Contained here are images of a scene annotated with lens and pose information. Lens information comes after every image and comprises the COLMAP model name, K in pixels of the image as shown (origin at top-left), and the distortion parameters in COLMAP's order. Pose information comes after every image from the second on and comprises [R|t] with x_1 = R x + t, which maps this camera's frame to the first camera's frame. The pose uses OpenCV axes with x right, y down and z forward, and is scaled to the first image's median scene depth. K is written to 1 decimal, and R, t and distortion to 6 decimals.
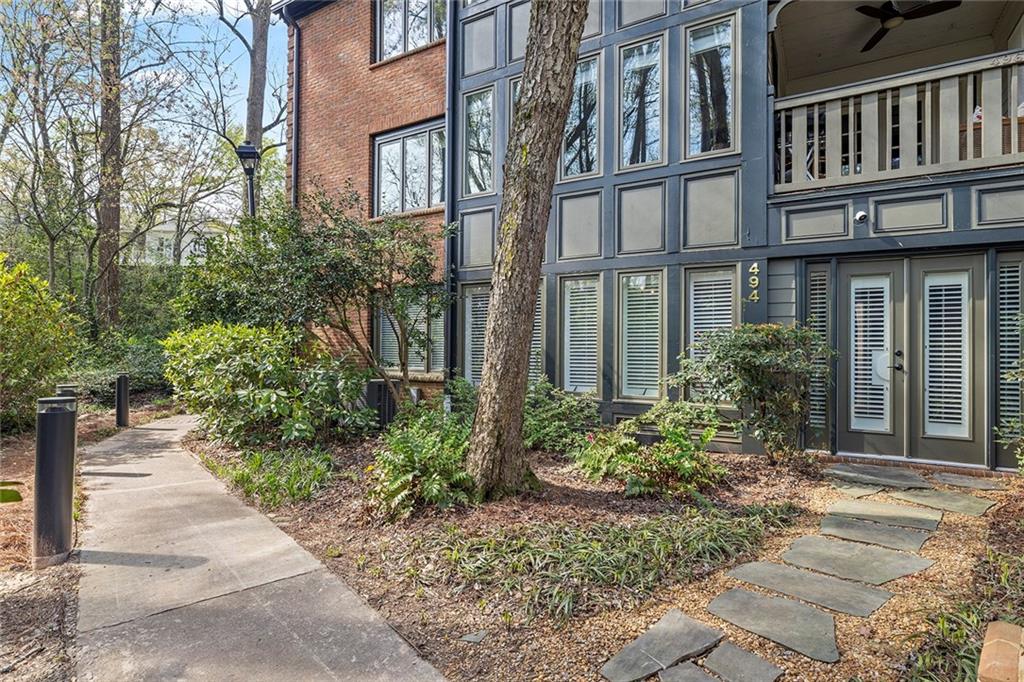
lens RADIAL K [[542.2, 0, 511.4], [0, 542.2, 339.2], [0, 0, 1]] dist [0.000478, 0.002529]
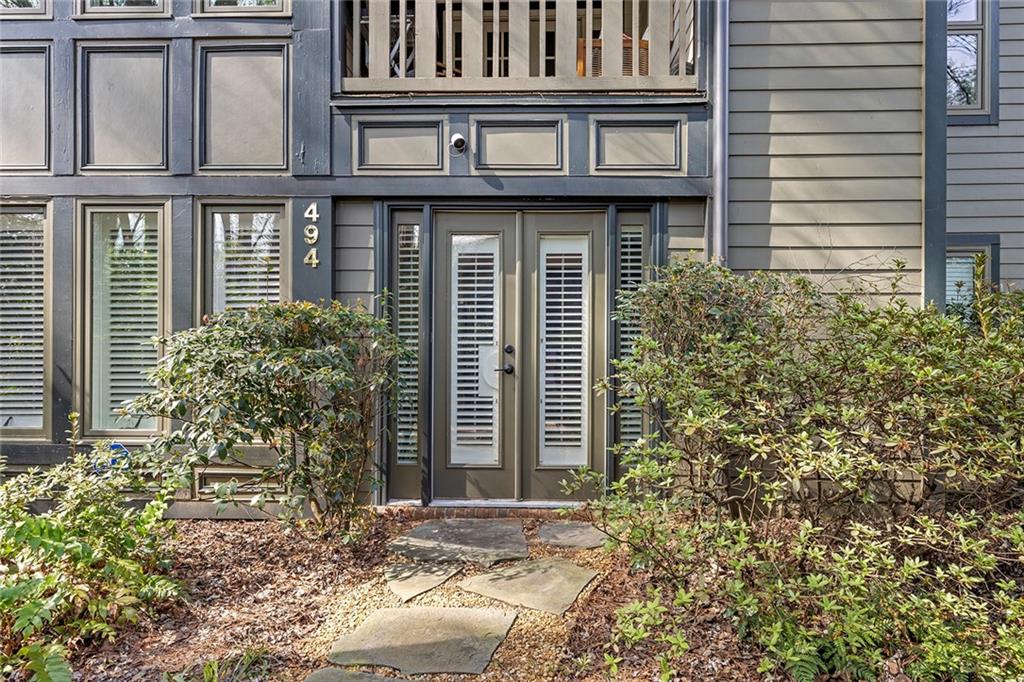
lens RADIAL K [[694.4, 0, 513.0], [0, 694.4, 338.2], [0, 0, 1]] dist [0.003771, 0.002369]
pose [[0.874366, -0.006327, 0.485226, 0.282932], [-0.004463, 0.999768, 0.021078, -0.006993], [-0.485247, -0.020595, 0.874134, 0.222228]]
